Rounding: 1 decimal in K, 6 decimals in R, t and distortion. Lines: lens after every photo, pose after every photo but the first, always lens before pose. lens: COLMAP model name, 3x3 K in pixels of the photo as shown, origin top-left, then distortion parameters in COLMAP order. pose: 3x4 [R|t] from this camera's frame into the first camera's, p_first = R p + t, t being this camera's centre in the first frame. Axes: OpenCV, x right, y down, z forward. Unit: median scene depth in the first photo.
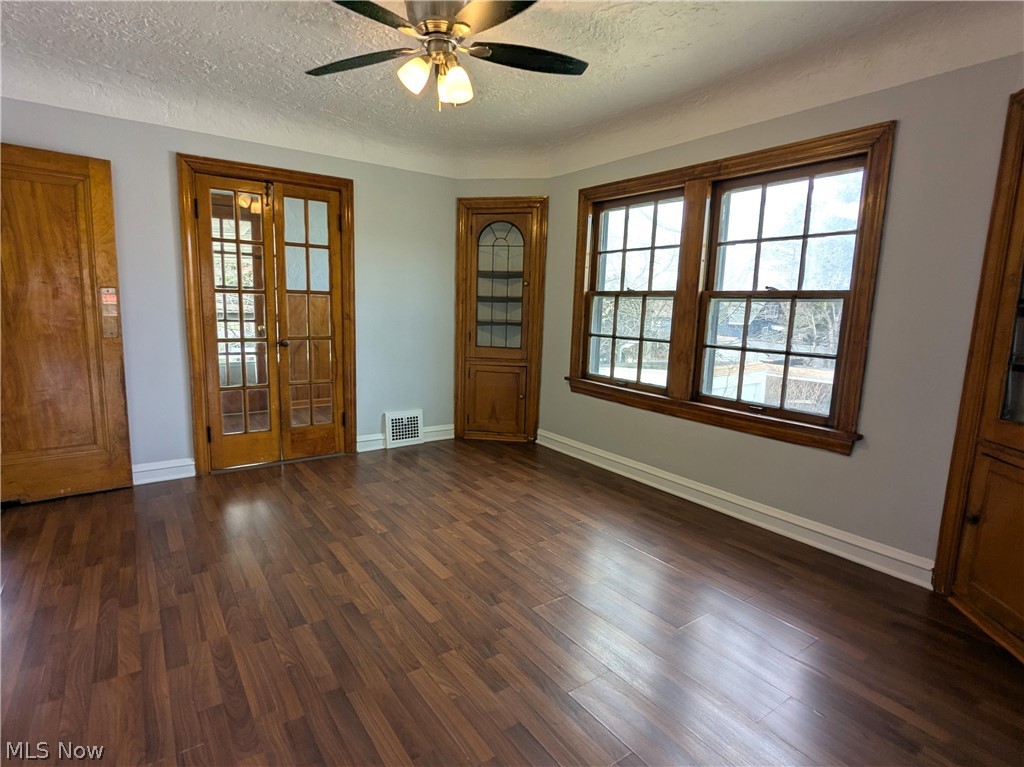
lens RADIAL K [[534.1, 0, 512.0], [0, 534.1, 383.5], [0, 0, 1]] dist [0.002287, -0.000556]
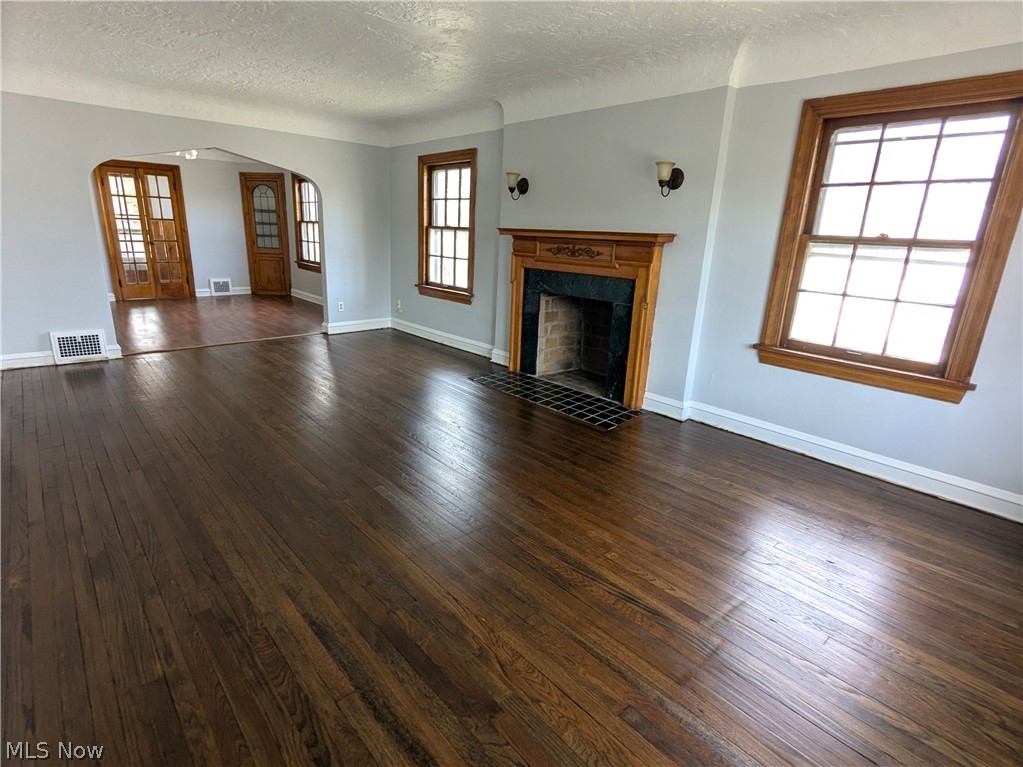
lens RADIAL K [[522.6, 0, 511.5], [0, 522.6, 383.5], [0, 0, 1]] dist [0.001621, -0.000325]
pose [[0.992520, -0.022971, 0.119903, 0.747305], [0.005922, 0.990042, 0.140647, 0.197114], [-0.121940, -0.138885, 0.982772, -1.337087]]
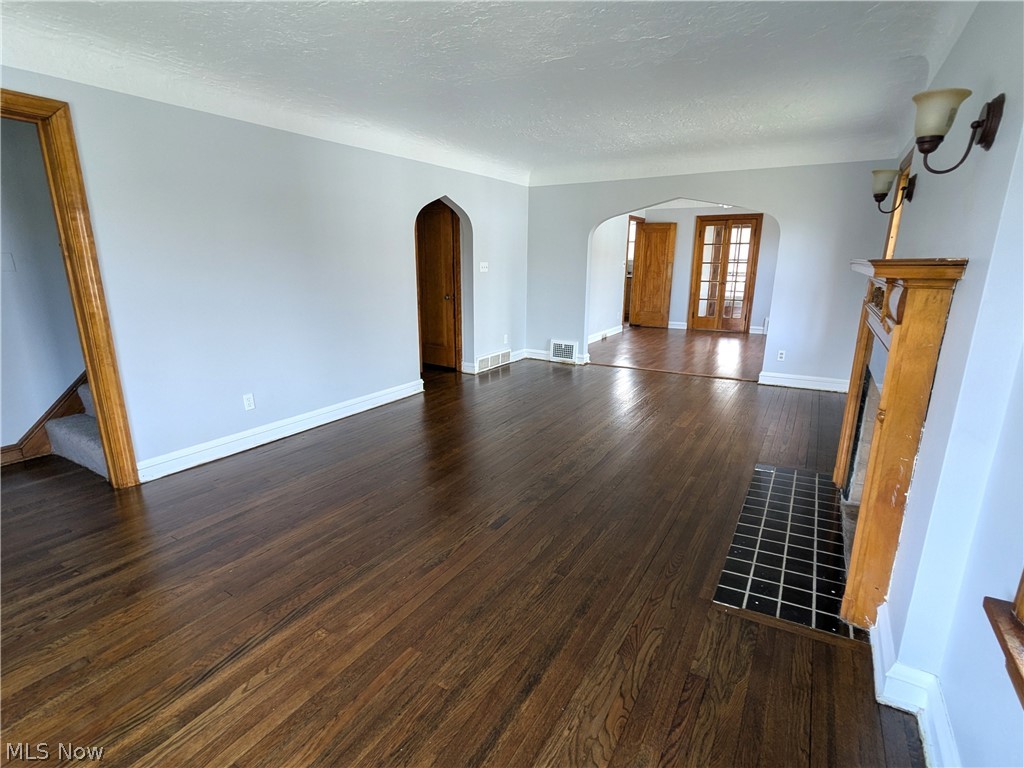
lens RADIAL K [[506.4, 0, 512.0], [0, 506.4, 384.0], [0, 0, 1]] dist [0.001413, 0.000085]
pose [[0.403743, 0.196299, -0.893565, 1.359491], [-0.128389, 0.979201, 0.157101, 0.139735], [0.905819, 0.051296, 0.420549, -0.870268]]
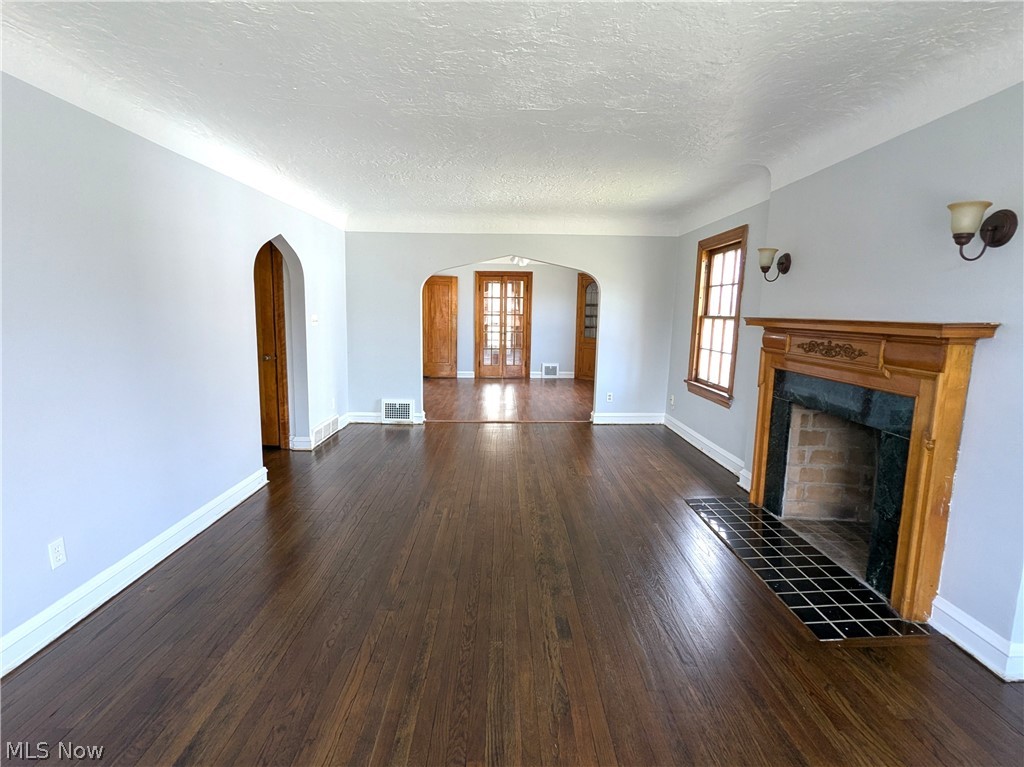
lens RADIAL K [[513.1, 0, 512.0], [0, 513.1, 383.5], [0, 0, 1]] dist [0.001158, 0.000655]
pose [[0.827217, 0.065195, -0.558088, 1.042229], [-0.075479, 0.997137, 0.004606, 0.159301], [0.556790, 0.038314, 0.829769, -1.104503]]
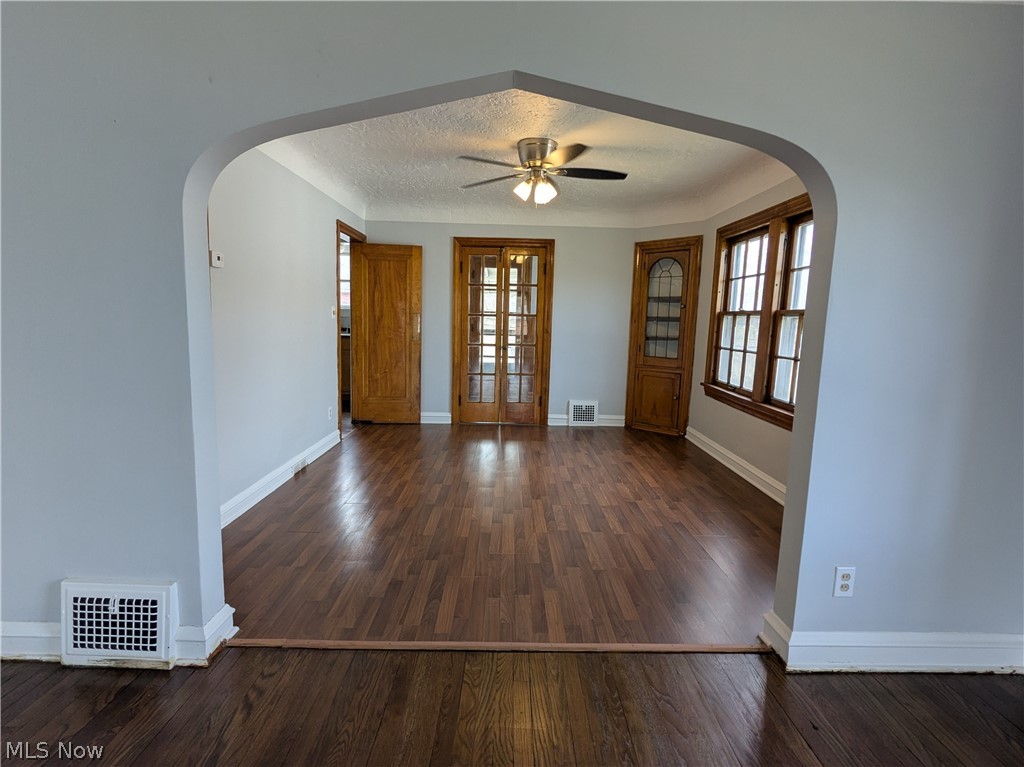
lens RADIAL K [[506.4, 0, 512.0], [0, 506.4, 383.5], [0, 0, 1]] dist [0.001413, 0.000085]
pose [[0.820067, 0.066818, -0.568353, 0.423248], [-0.088280, 0.996043, -0.010278, 0.041386], [0.565417, 0.058603, 0.822721, -0.194982]]
